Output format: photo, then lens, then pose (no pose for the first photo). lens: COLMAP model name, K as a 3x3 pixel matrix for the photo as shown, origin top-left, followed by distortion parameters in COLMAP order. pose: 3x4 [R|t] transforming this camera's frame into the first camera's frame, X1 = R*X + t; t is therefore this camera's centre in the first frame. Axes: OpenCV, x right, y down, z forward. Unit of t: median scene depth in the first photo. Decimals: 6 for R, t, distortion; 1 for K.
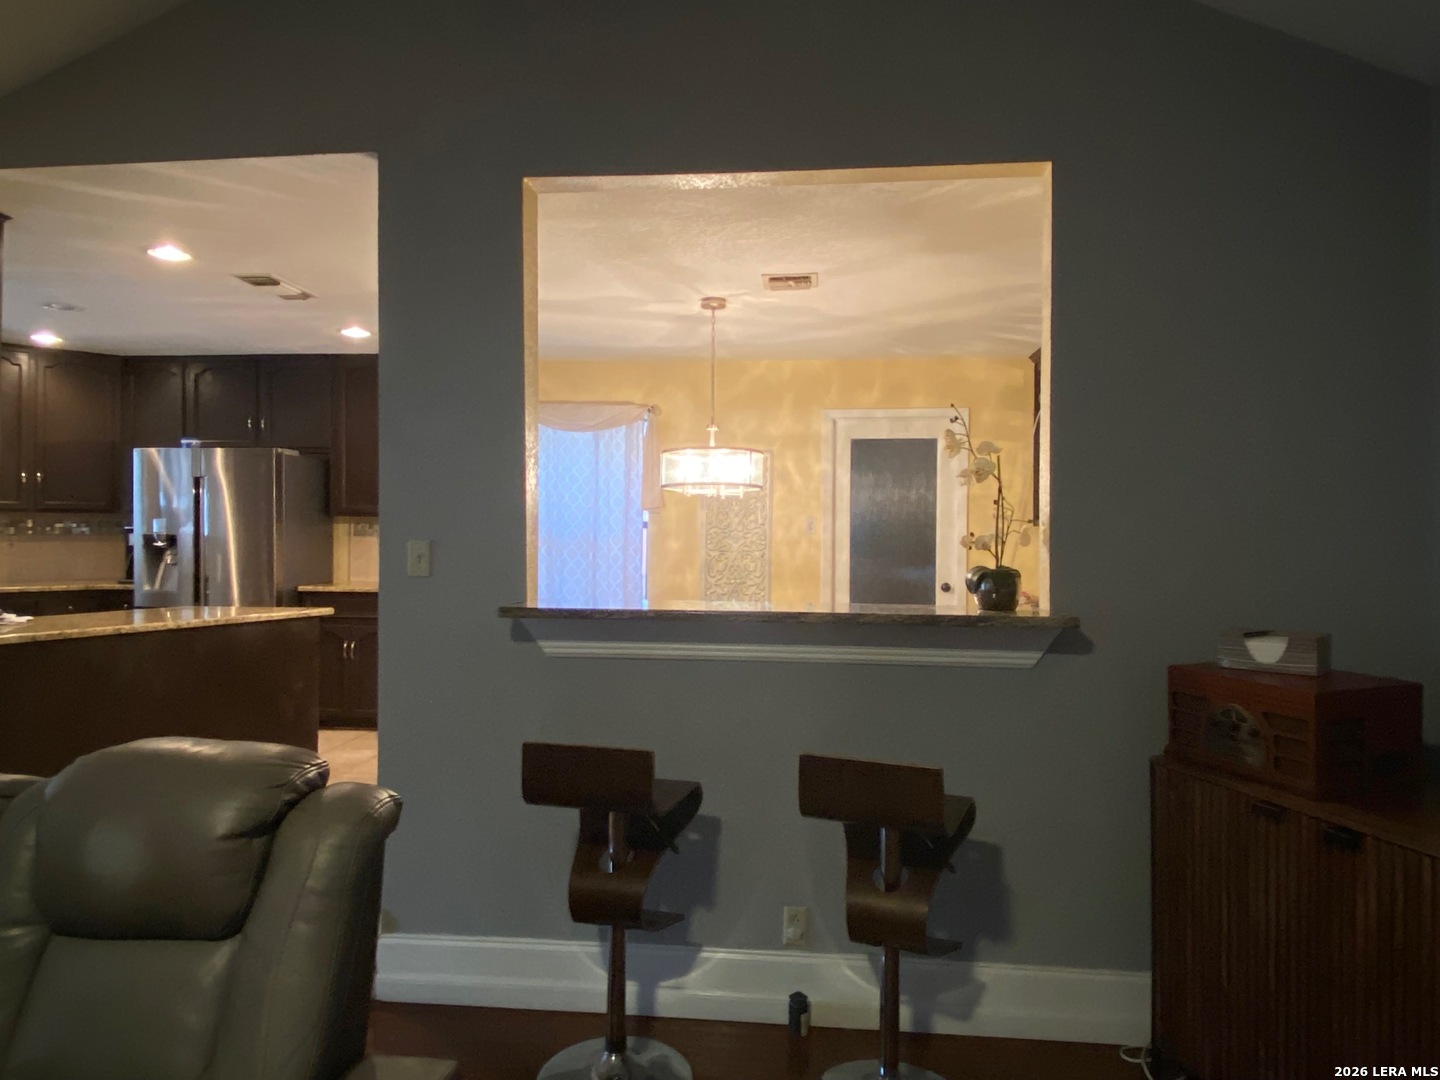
lens RADIAL K [[935.6, 0, 722.9], [0, 935.6, 532.7], [0, 0, 1]] dist [-0.009996, -0.005775]
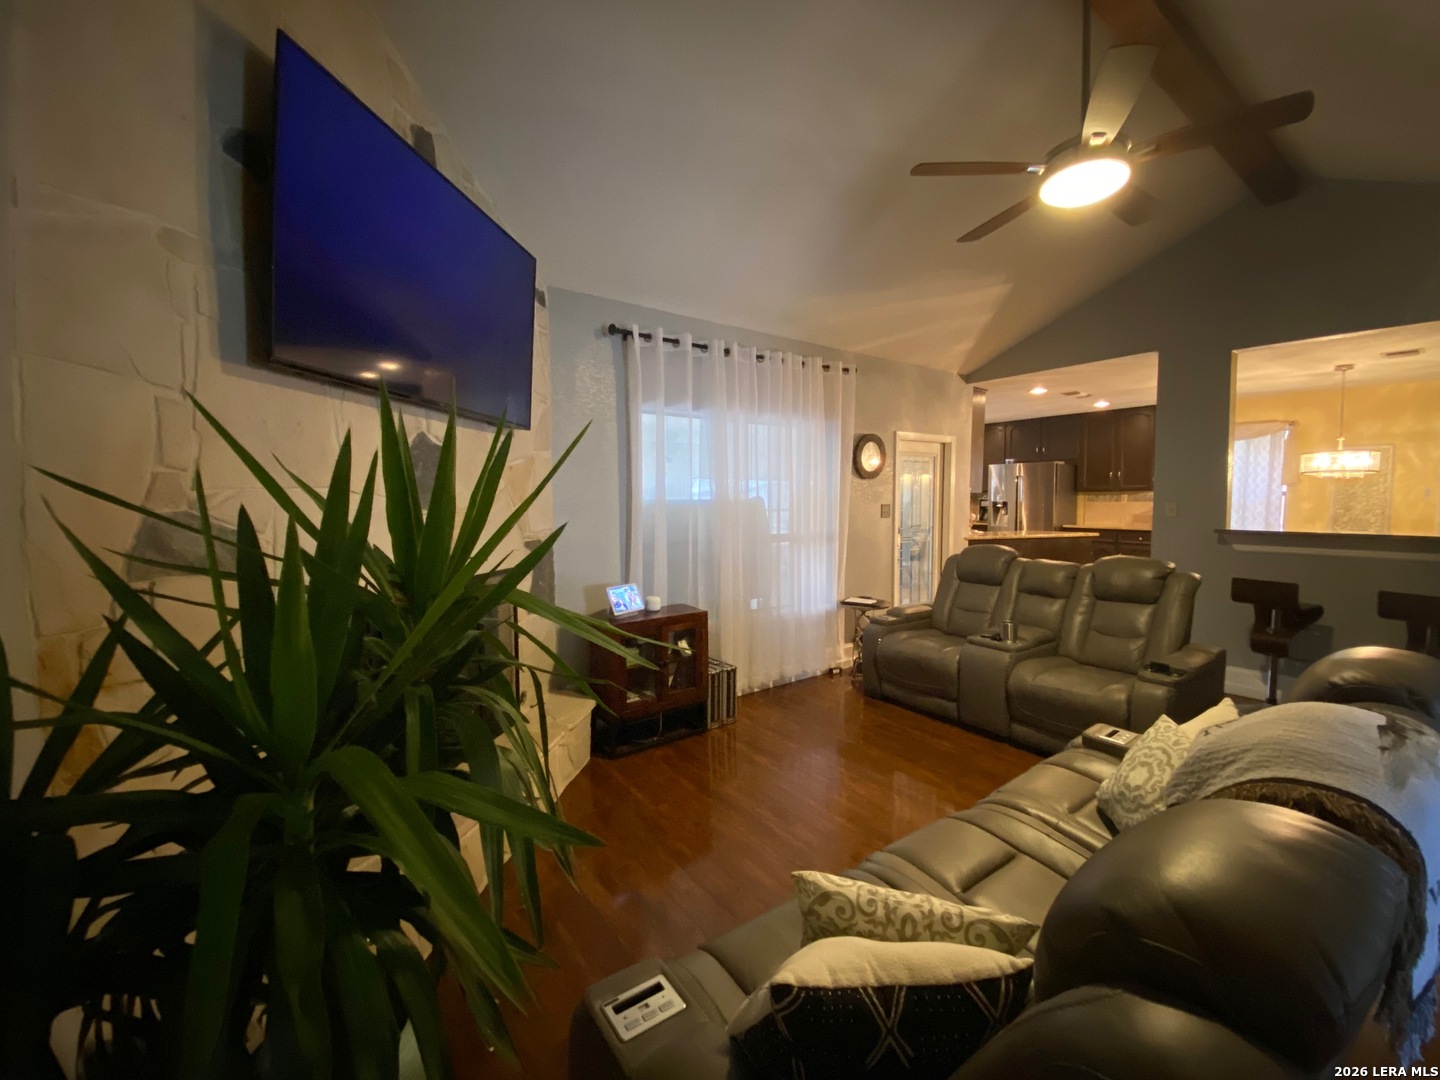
lens RADIAL K [[565.3, 0, 711.4], [0, 565.3, 542.1], [0, 0, 1]] dist [-0.033442, -0.001233]
pose [[0.641351, 0.042961, -0.766044, 0.008883], [0.012804, 0.997693, 0.066672, 0.000553], [0.767141, -0.052569, 0.639321, -0.424067]]
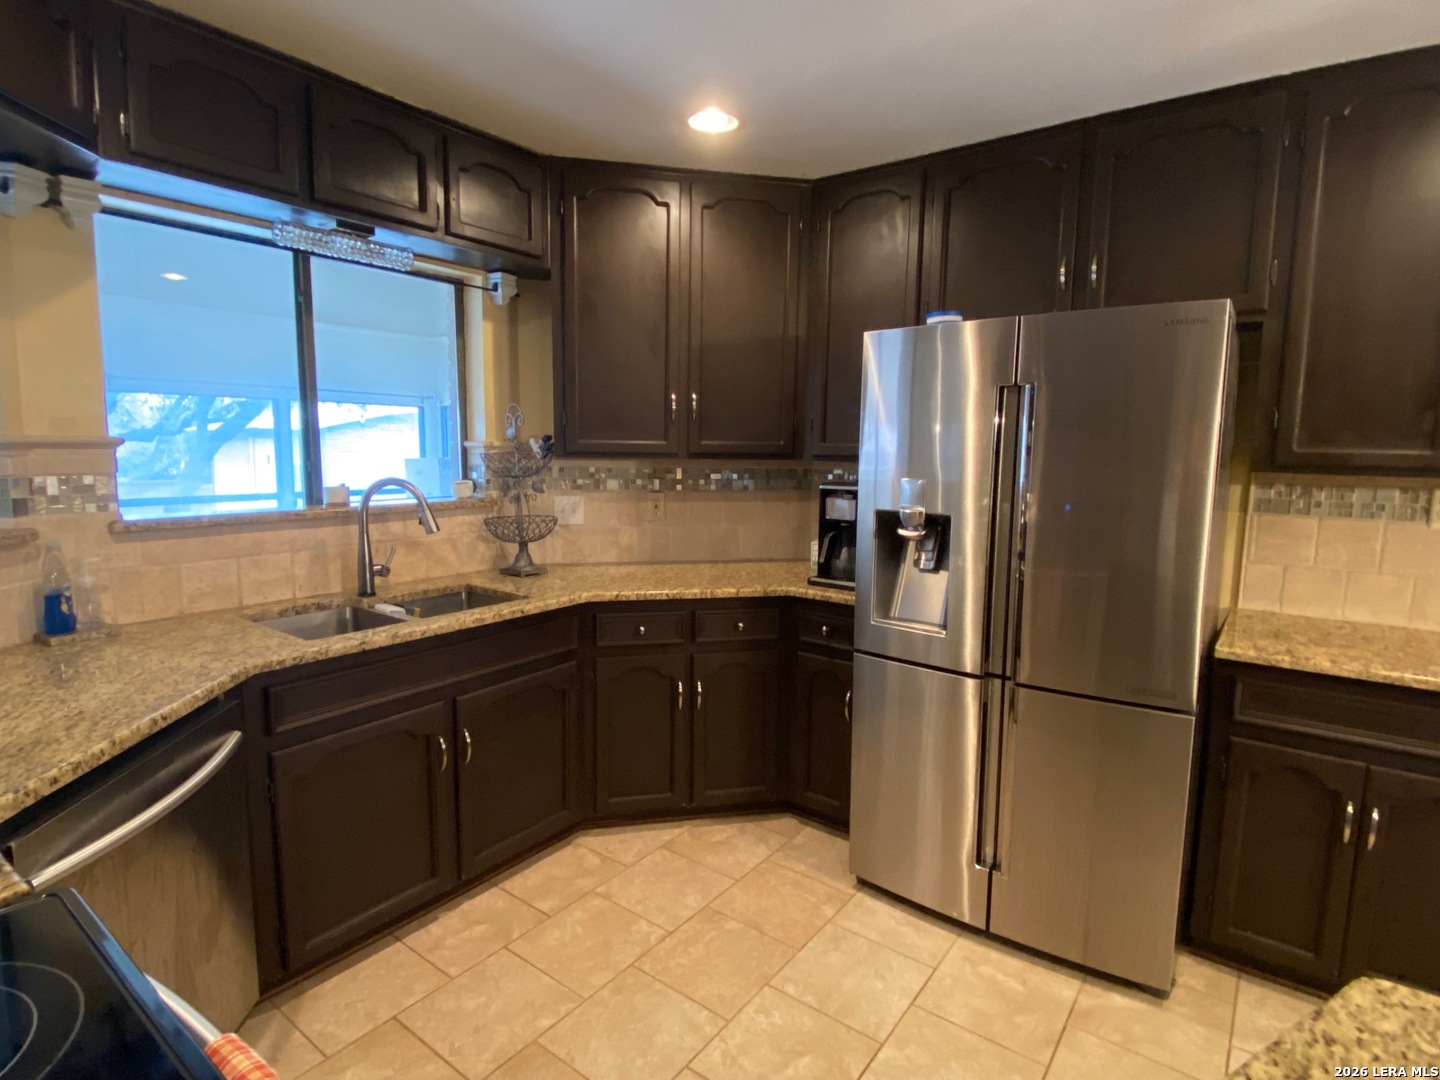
lens RADIAL K [[748.9, 0, 729.5], [0, 748.9, 532.6], [0, 0, 1]] dist [0.002808, -0.000078]
pose [[0.852363, 0.060755, -0.519410, -0.454579], [-0.007139, 0.994488, 0.104610, -0.025322], [0.522903, -0.085458, 0.848098, 0.586814]]
